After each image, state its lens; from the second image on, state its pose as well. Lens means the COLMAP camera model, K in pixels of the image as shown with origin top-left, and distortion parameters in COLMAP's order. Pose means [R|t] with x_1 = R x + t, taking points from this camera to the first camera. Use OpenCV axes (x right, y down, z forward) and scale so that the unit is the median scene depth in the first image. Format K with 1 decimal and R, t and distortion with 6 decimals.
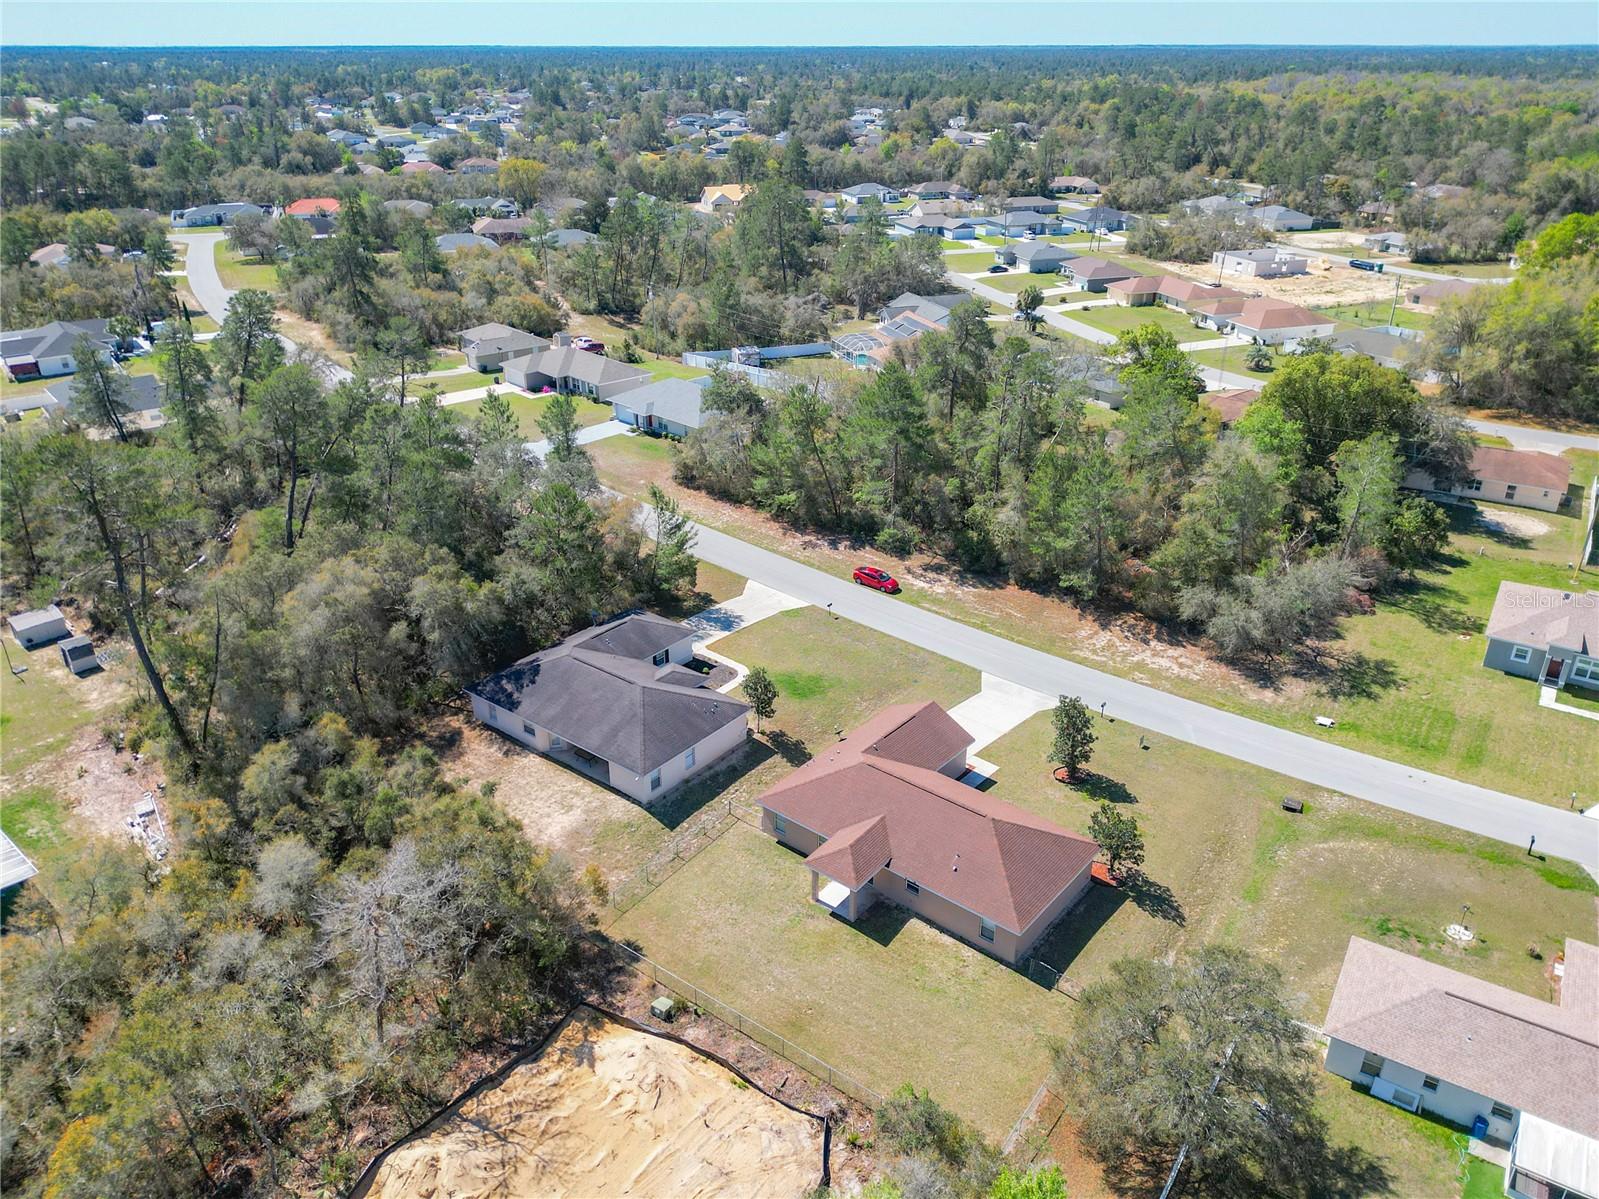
lens RADIAL K [[1153.0, 0, 790.6], [0, 1153.0, 599.7], [0, 0, 1]] dist [0.079759, -0.114231]
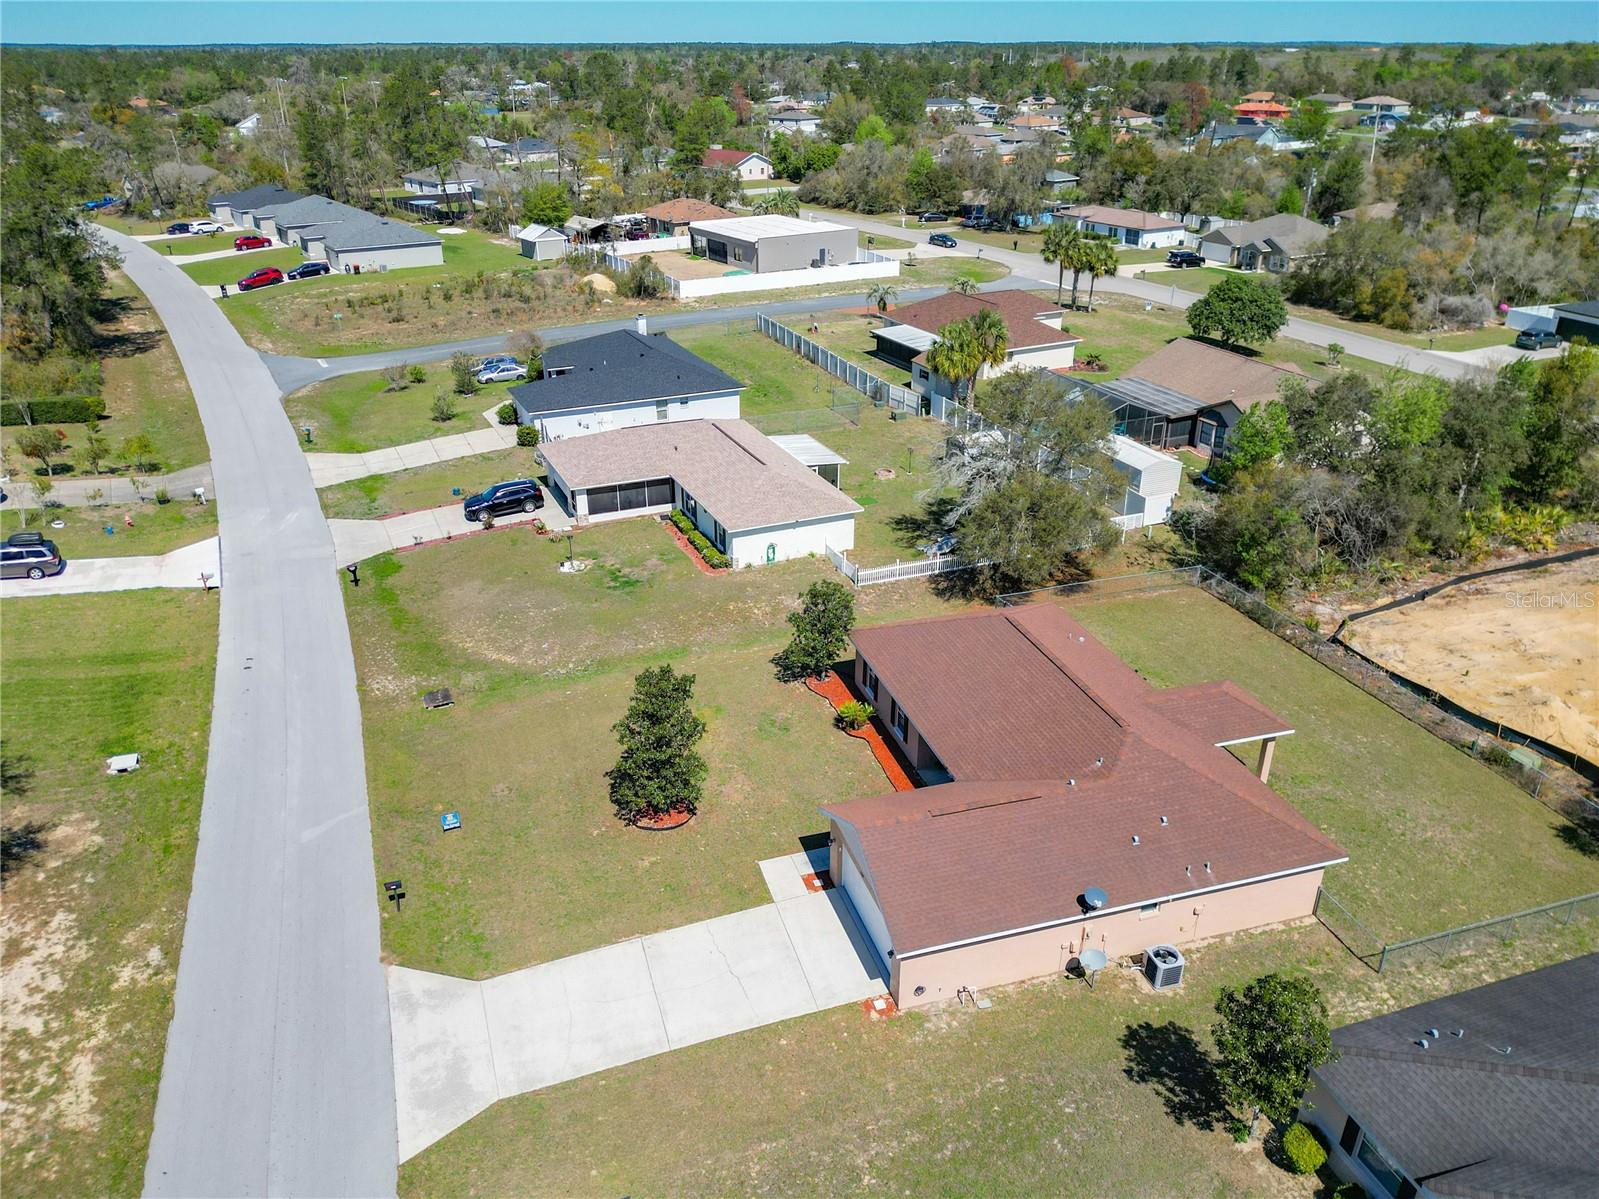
lens RADIAL K [[1157.2, 0, 790.5], [0, 1157.2, 602.5], [0, 0, 1]] dist [0.035778, -0.070995]
pose [[-0.833397, -0.239020, 0.498317, -0.040498], [0.237892, 0.658702, 0.713806, -0.226057], [-0.498856, 0.713430, -0.492099, 0.947592]]
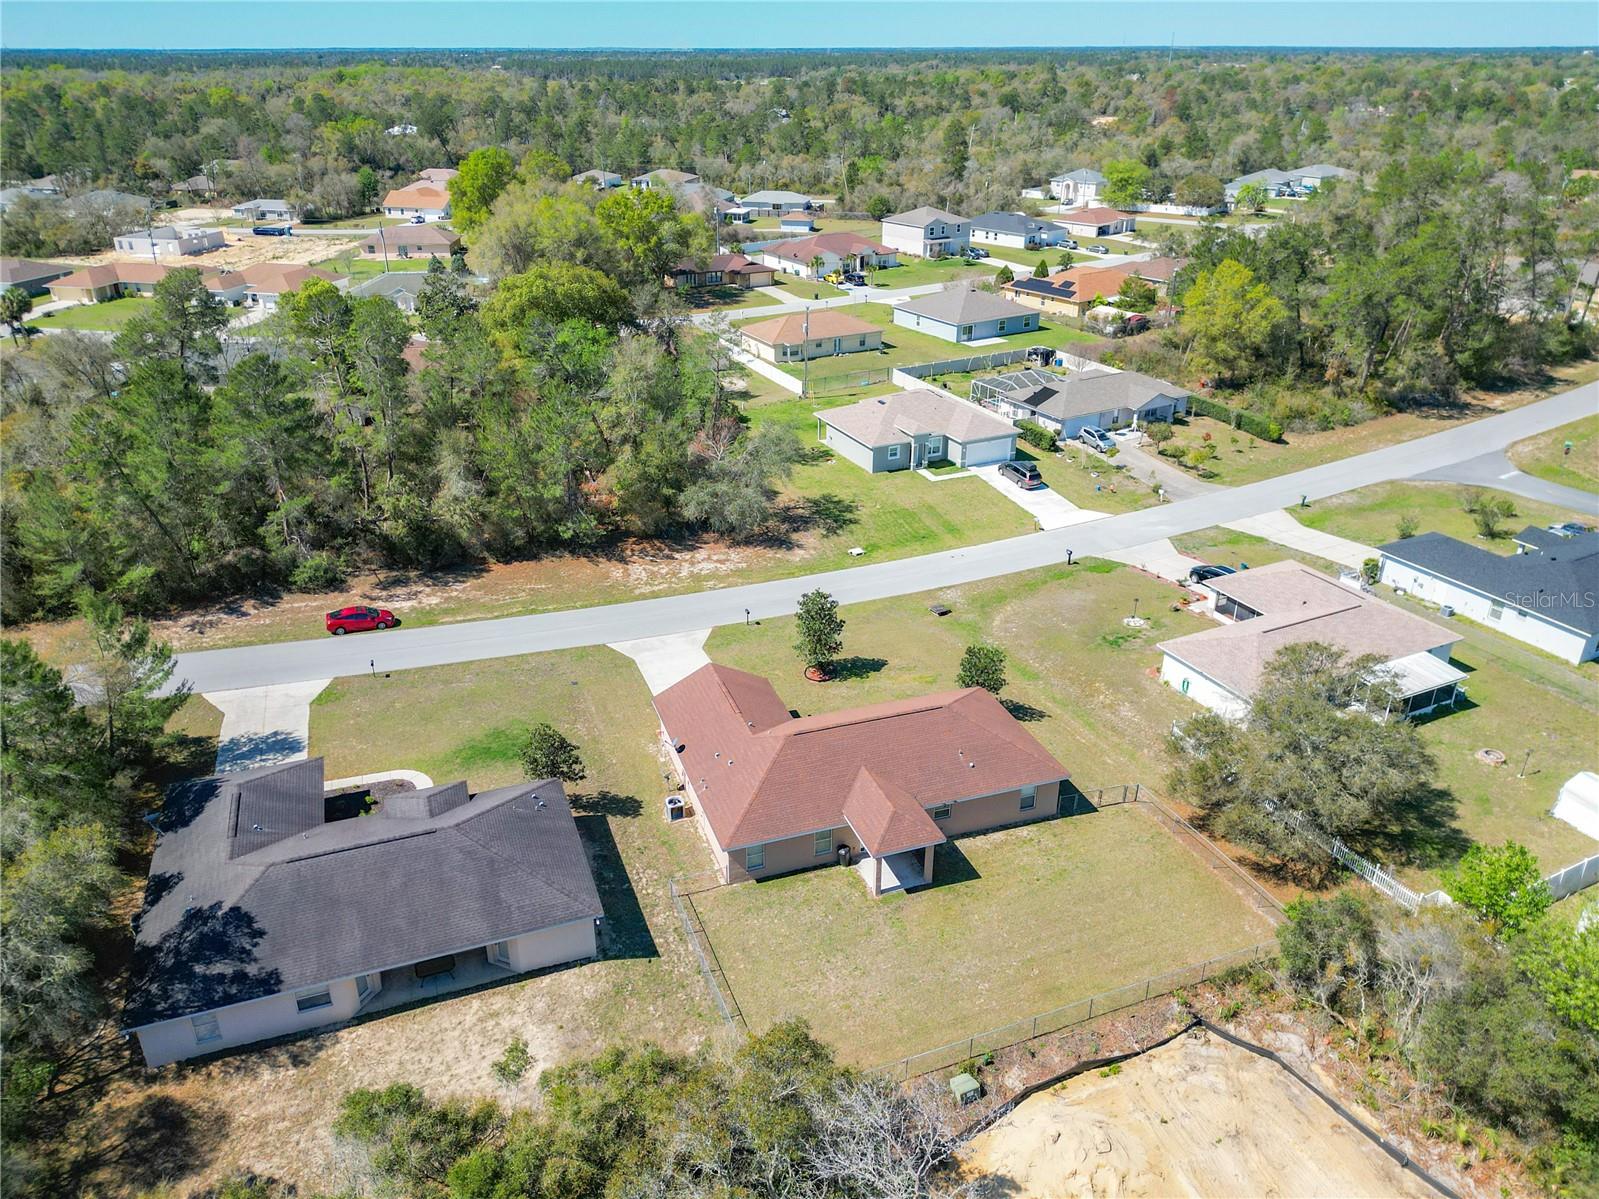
lens RADIAL K [[1149.4, 0, 789.5], [0, 1149.4, 601.3], [0, 0, 1]] dist [0.056864, -0.083557]
pose [[0.516900, -0.369891, 0.772007, -0.389754], [0.369143, 0.909985, 0.188840, -0.073612], [-0.772365, 0.187369, 0.606914, 0.354899]]
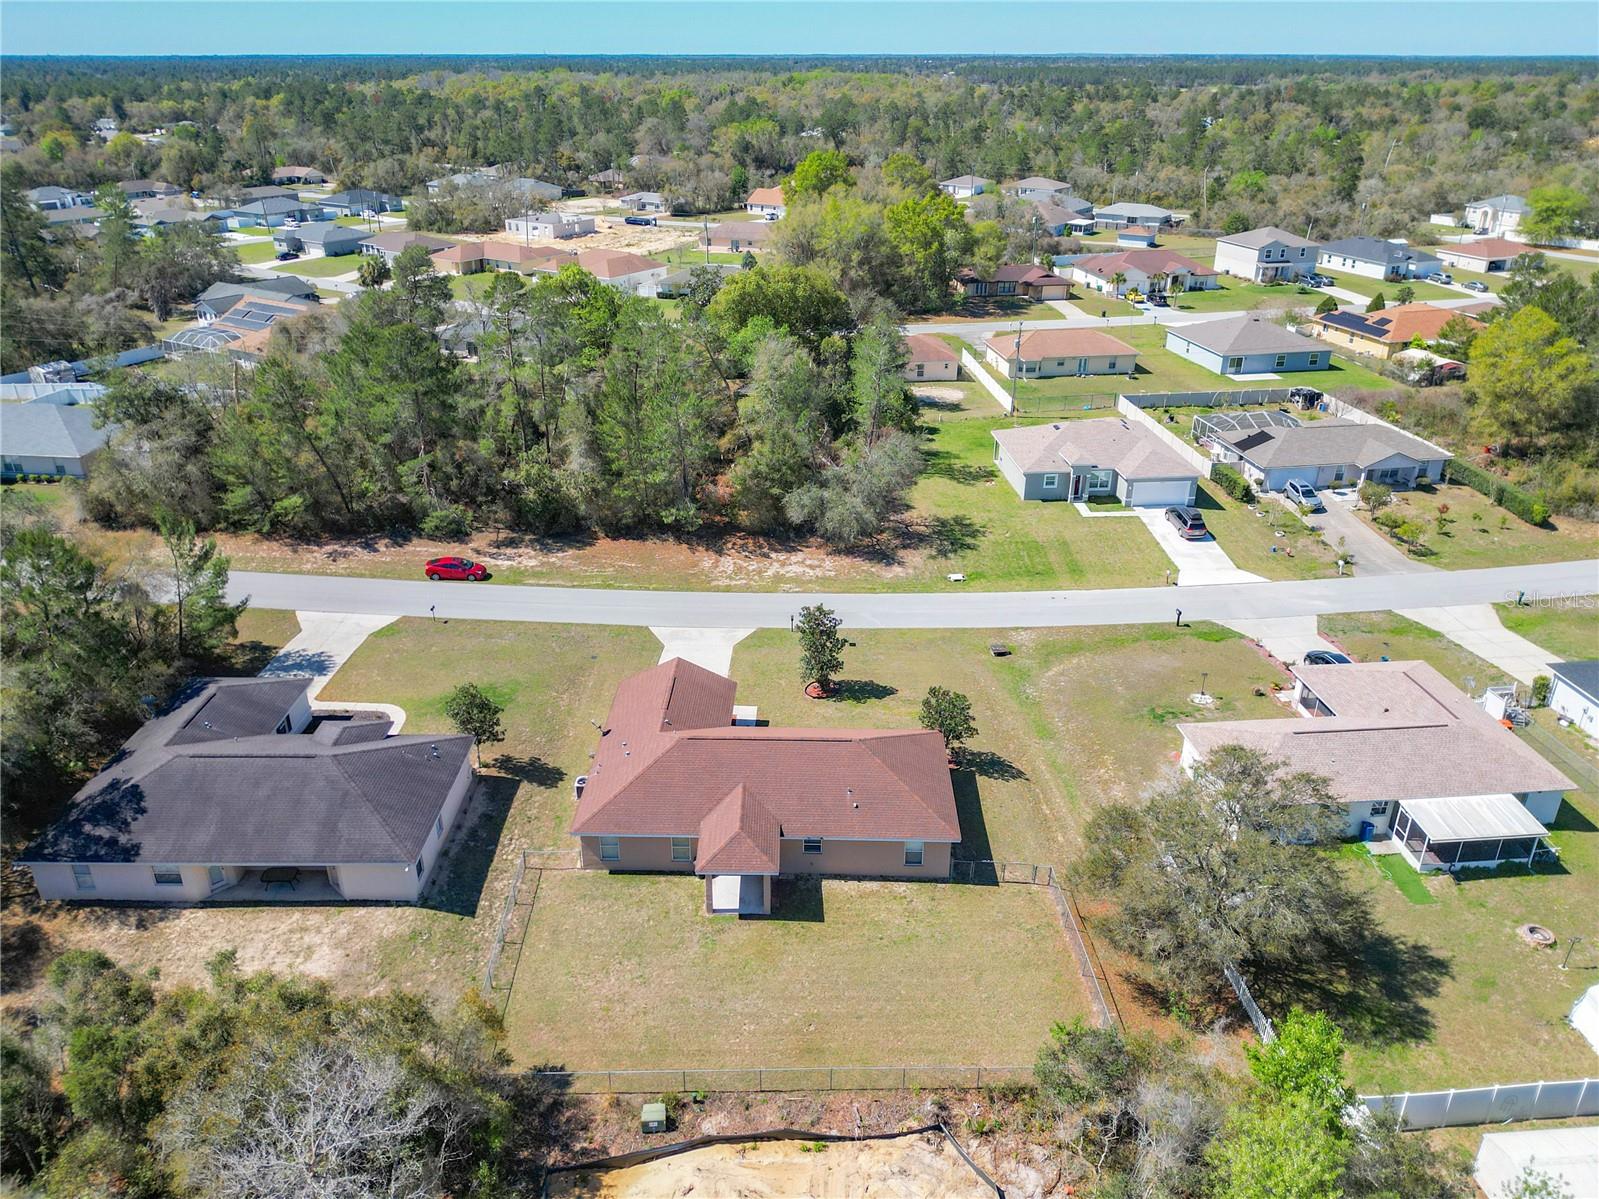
lens RADIAL K [[1152.1, 0, 790.2], [0, 1152.1, 602.0], [0, 0, 1]] dist [0.044086, -0.067911]
pose [[0.786321, -0.263505, 0.558806, -0.225770], [0.264753, 0.960943, 0.080587, 0.001323], [-0.558216, 0.084578, 0.825374, 0.199020]]
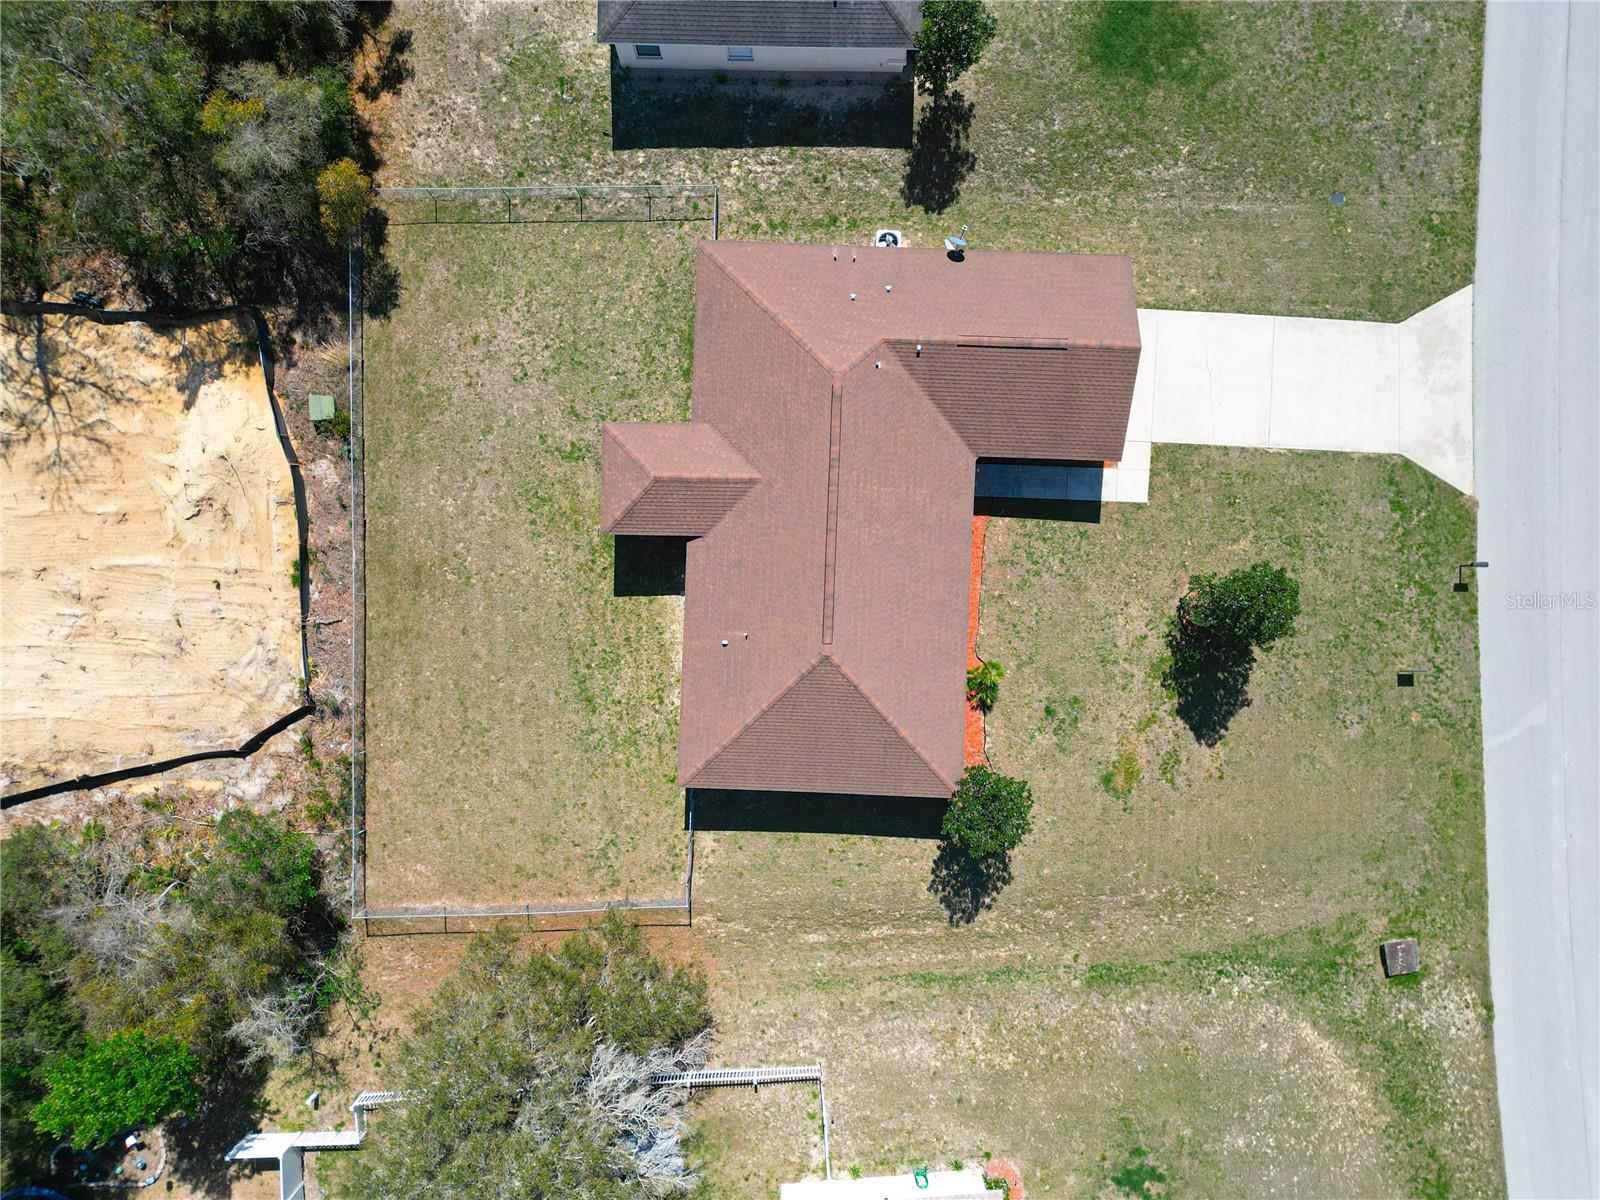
lens RADIAL K [[1143.7, 0, 795.9], [0, 1143.7, 622.4], [0, 0, 1]] dist [0.061728, -0.043390]
pose [[0.610000, 0.792376, -0.006351, 0.106246], [-0.344423, 0.272350, 0.898442, -0.211653], [0.713634, -0.545862, 0.439047, 0.511131]]
